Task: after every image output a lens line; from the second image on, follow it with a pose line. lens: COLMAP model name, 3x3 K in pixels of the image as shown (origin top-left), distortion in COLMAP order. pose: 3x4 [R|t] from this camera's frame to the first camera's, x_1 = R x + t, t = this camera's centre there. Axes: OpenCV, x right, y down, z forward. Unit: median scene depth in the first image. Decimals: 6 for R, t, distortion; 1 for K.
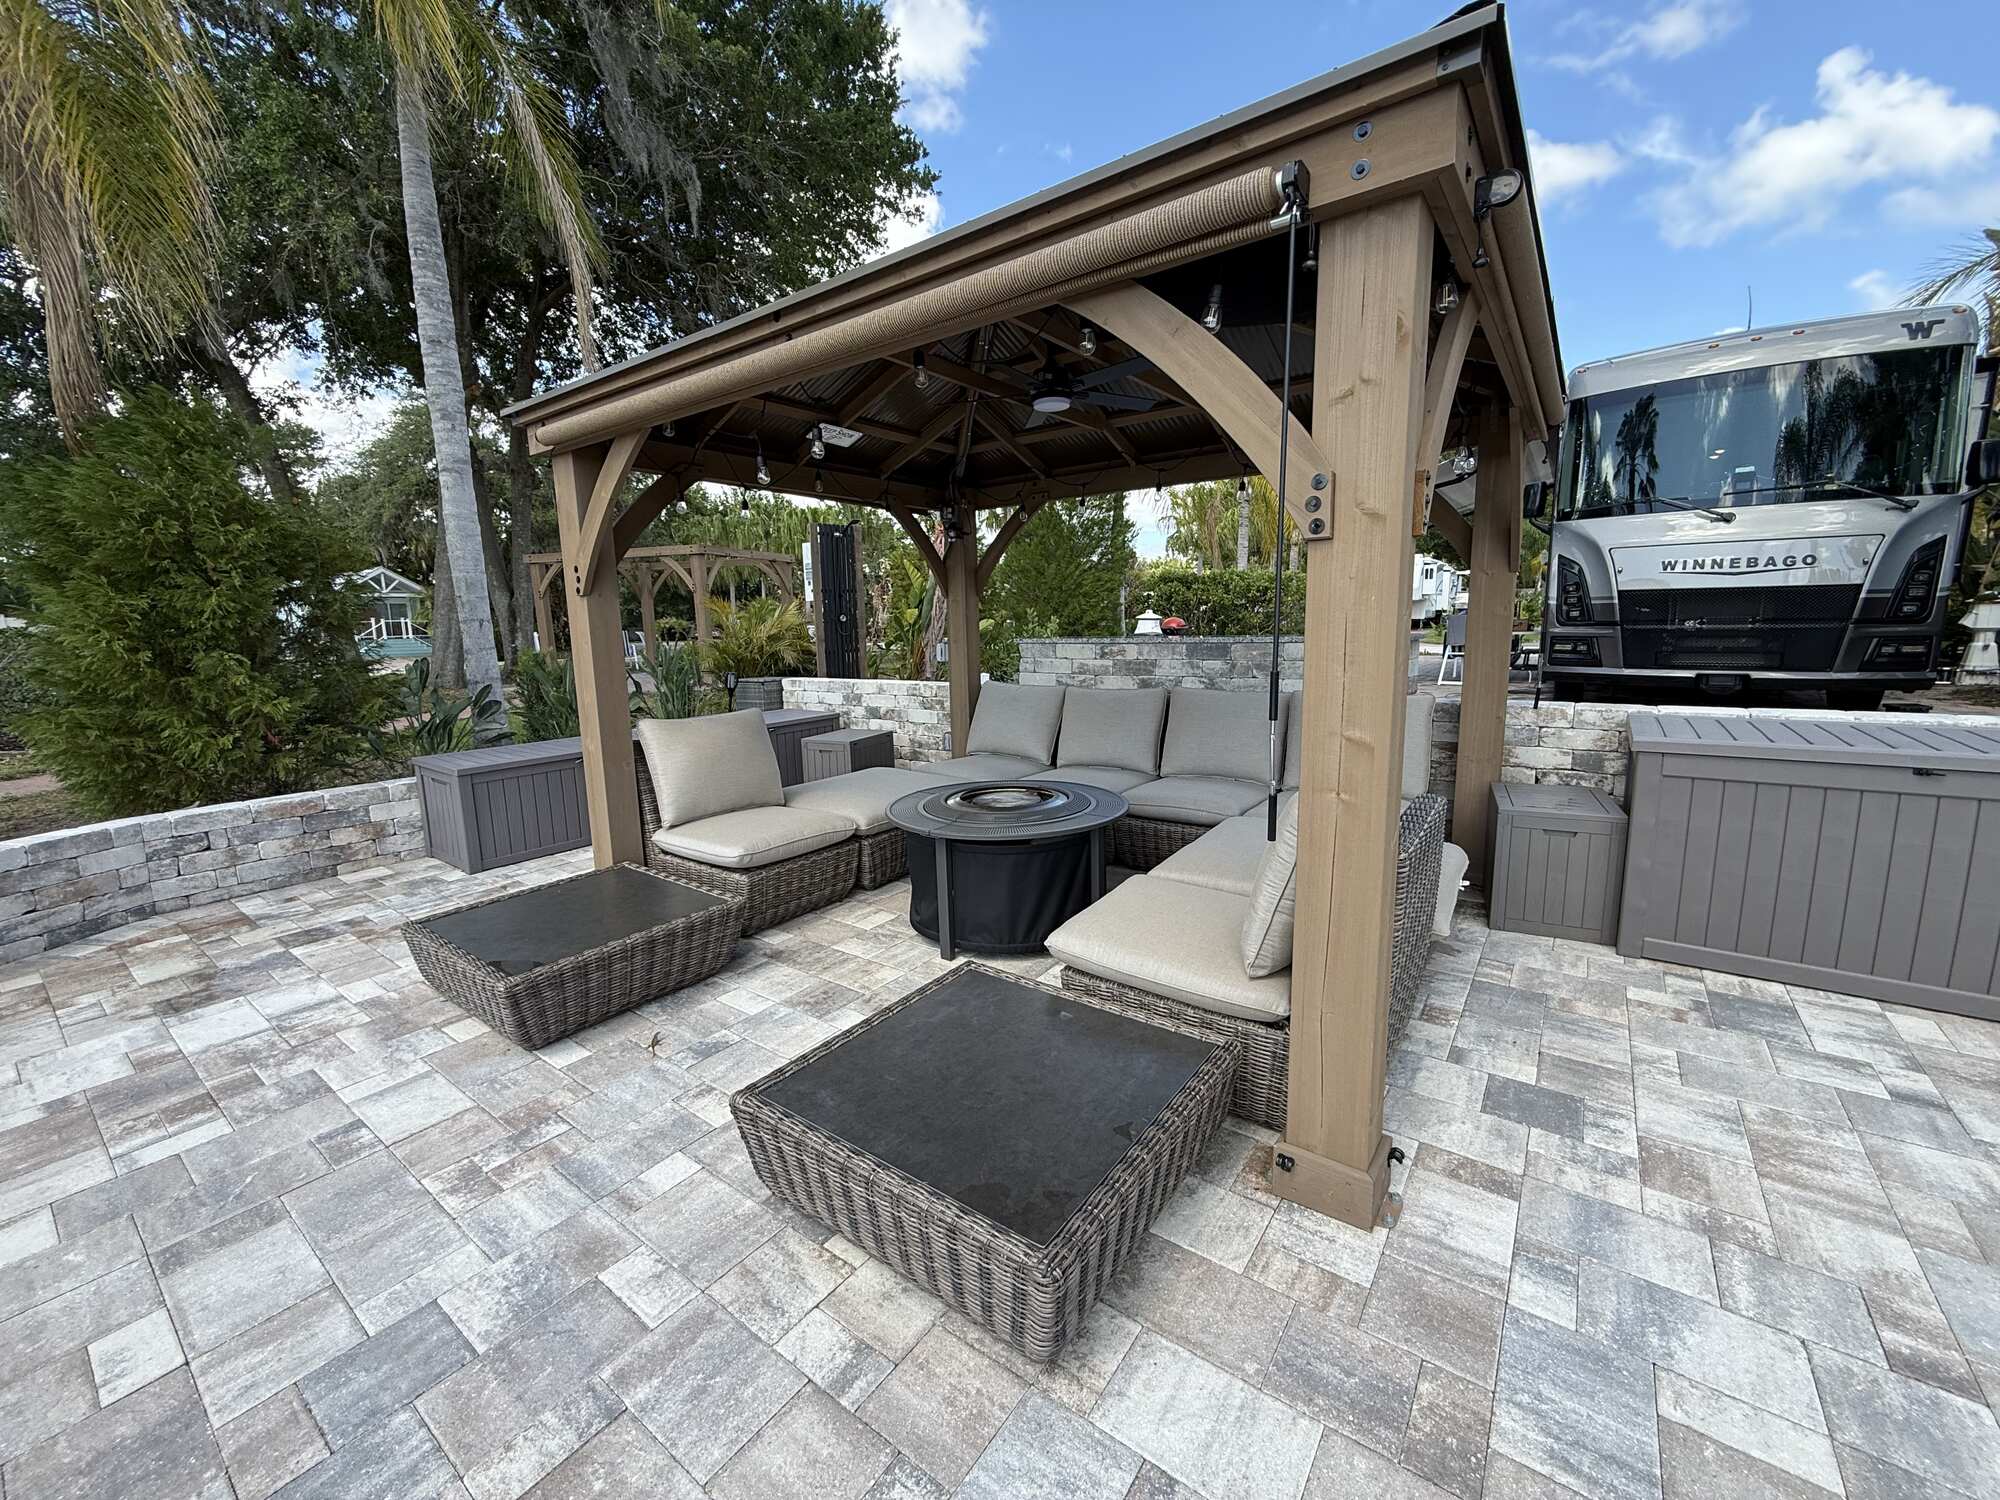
lens RADIAL K [[795.5, 0, 997.4], [0, 795.5, 747.9], [0, 0, 1]] dist [-0.000151, -0.000323]
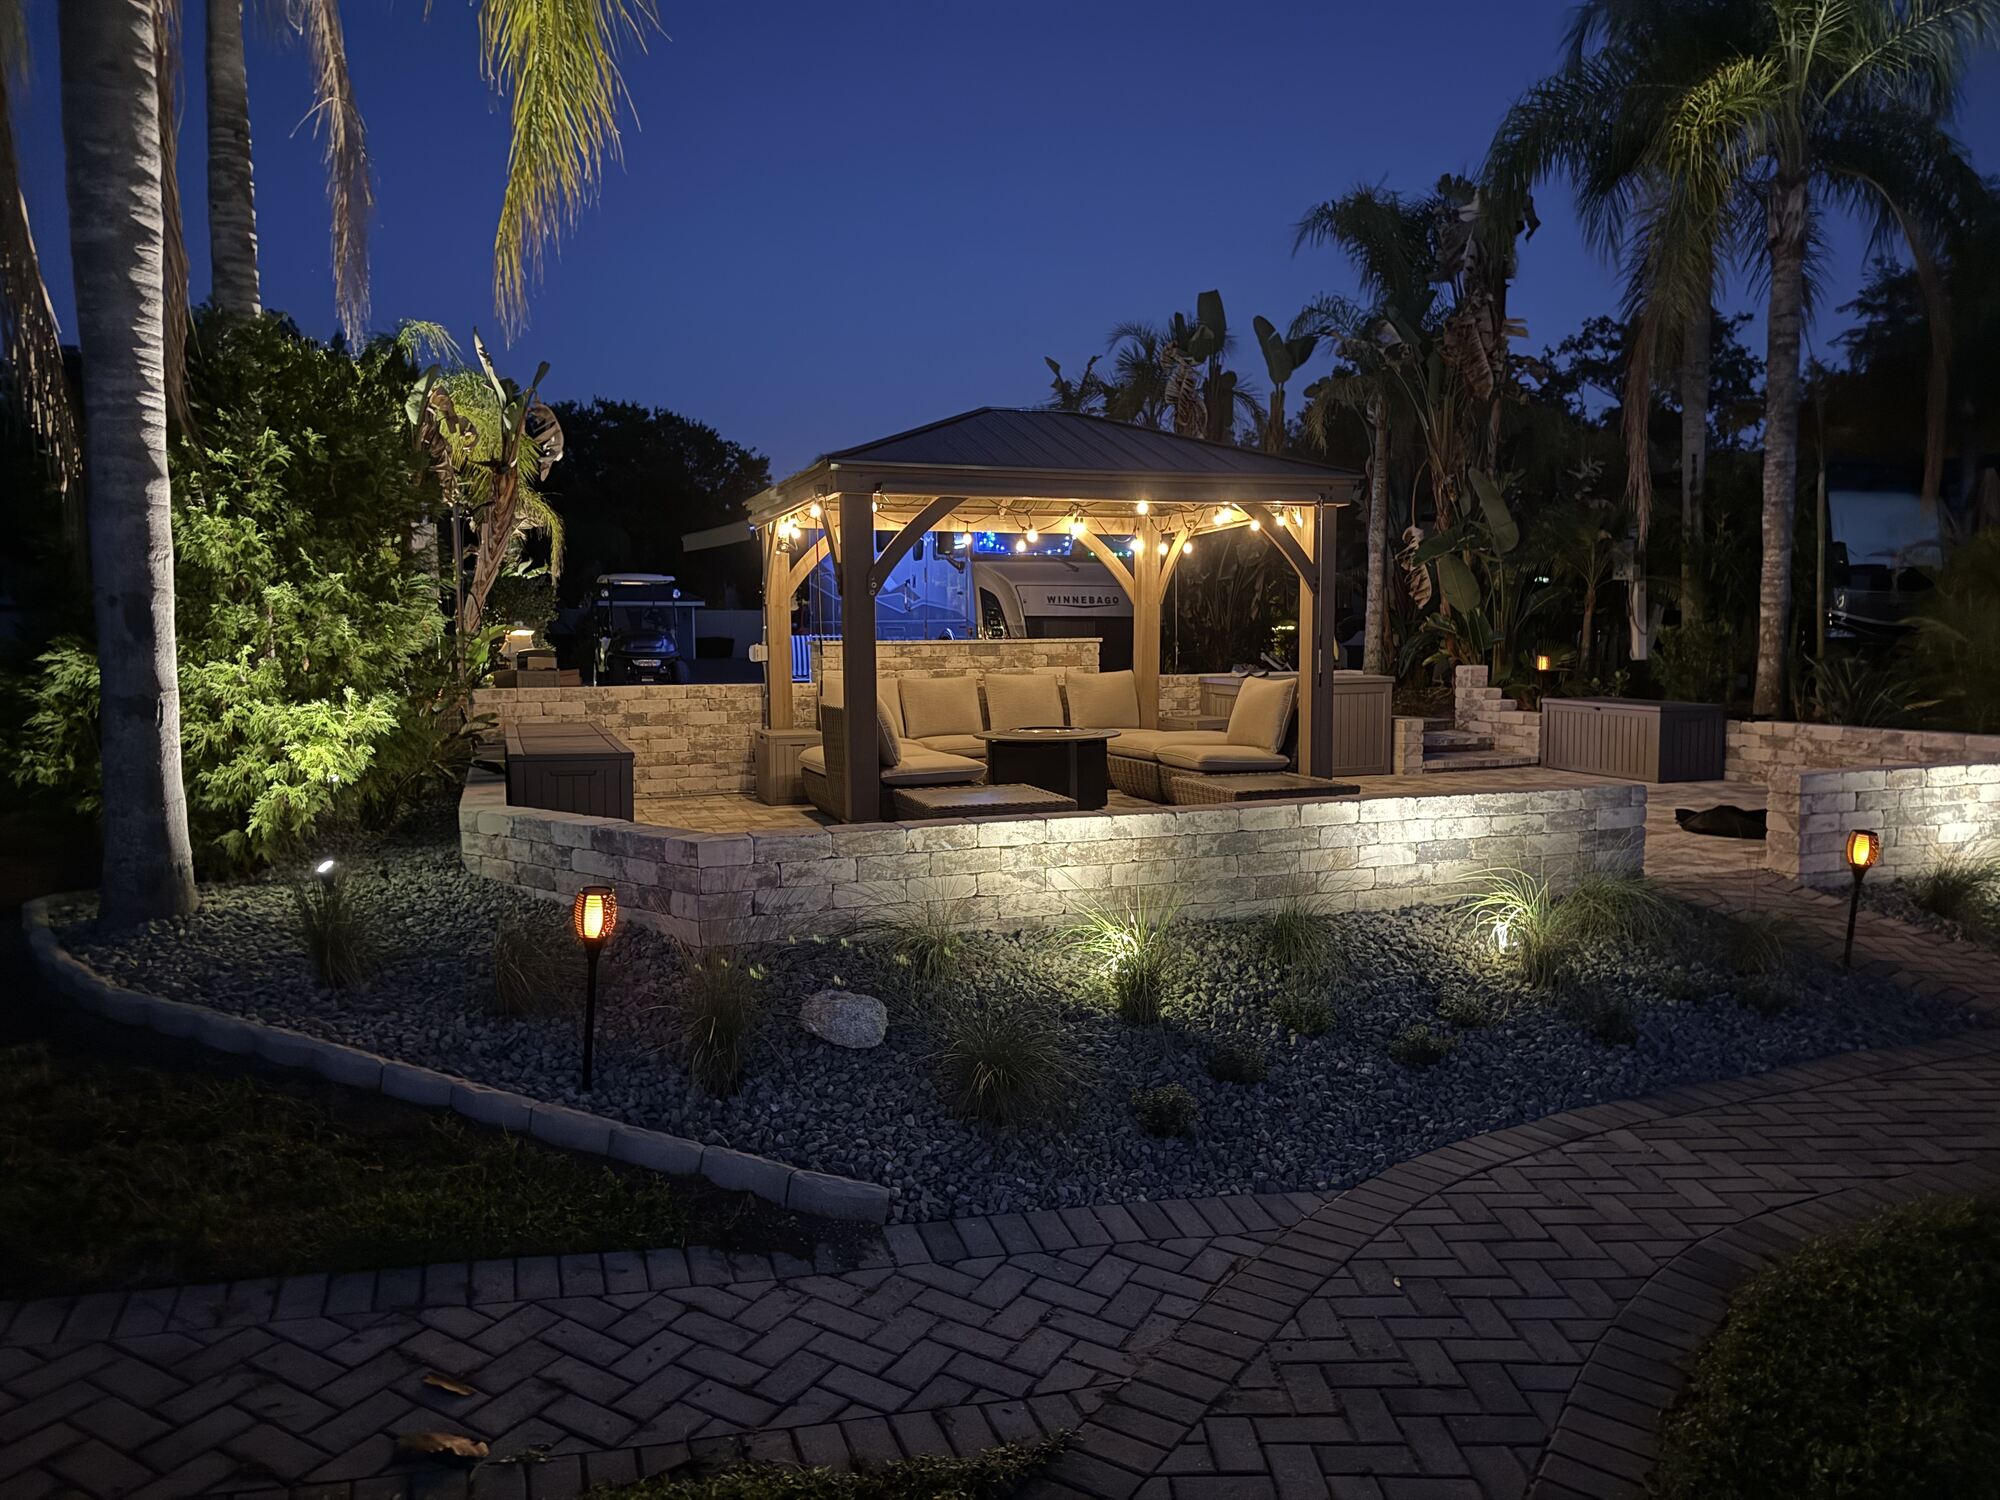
lens RADIAL K [[1398.7, 0, 1008.5], [0, 1398.7, 757.7], [0, 0, 1]] dist [0.109477, -0.161720]
pose [[0.547750, -0.054358, 0.834874, -1.767757], [0.126361, 0.991815, -0.018328, 0.116828], [-0.827044, 0.115535, 0.550136, -0.368271]]
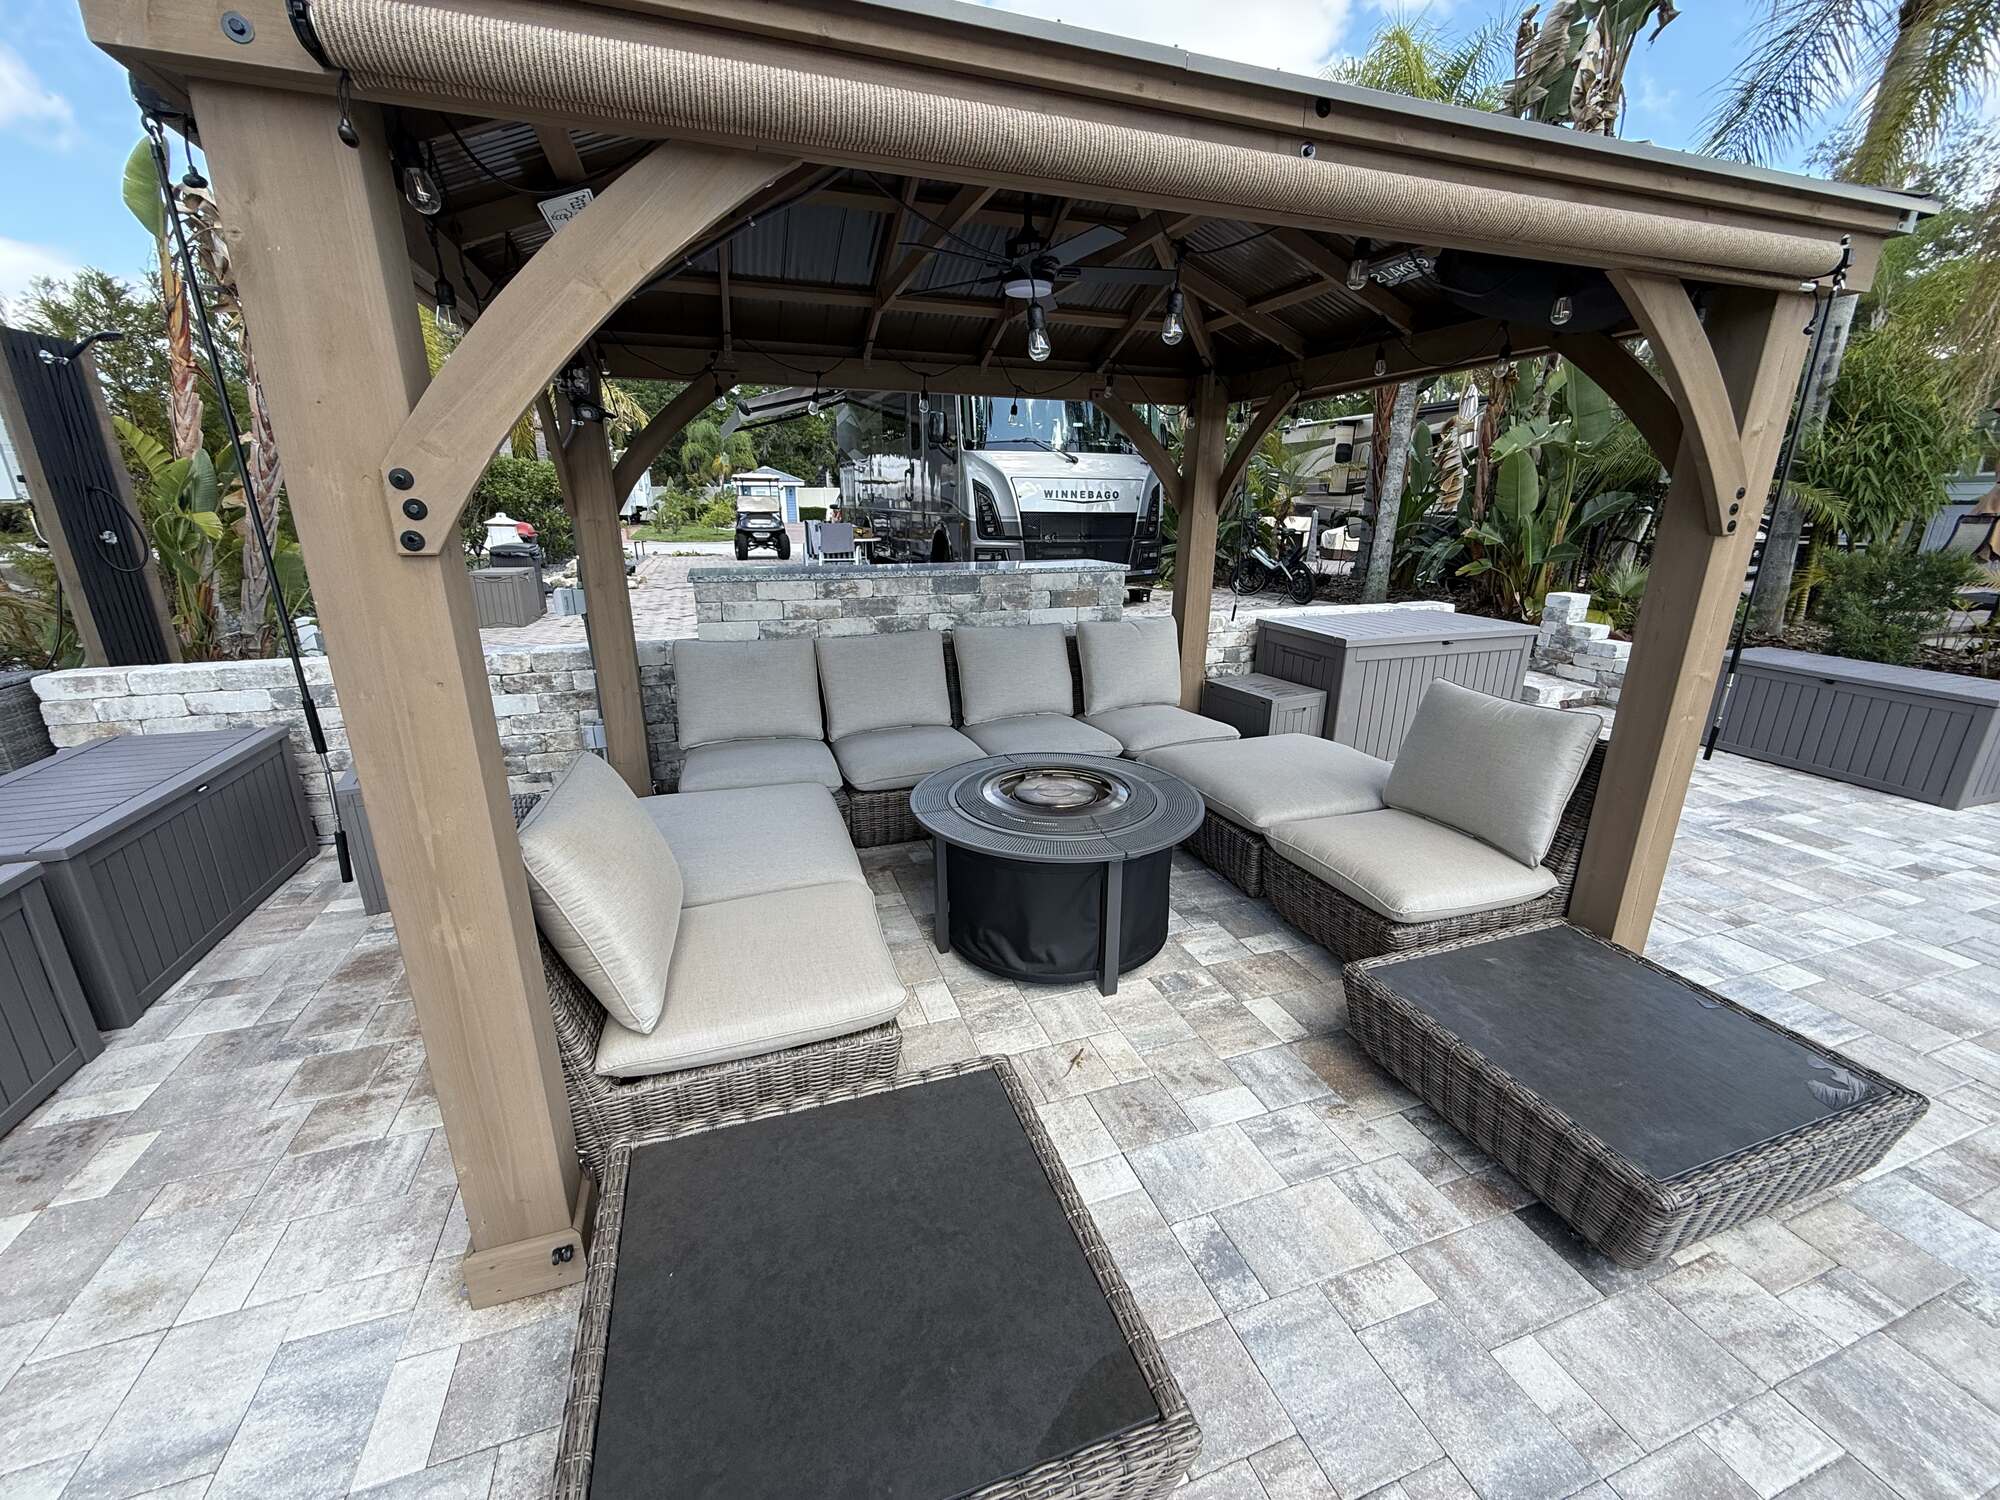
lens RADIAL K [[795.5, 0, 997.4], [0, 795.5, 747.9], [0, 0, 1]] dist [-0.000151, -0.000323]
pose [[0.562554, -0.219691, 0.797038, -0.491628], [0.114747, 0.975466, 0.187883, -0.103586], [-0.818759, -0.014236, 0.573961, 0.417342]]
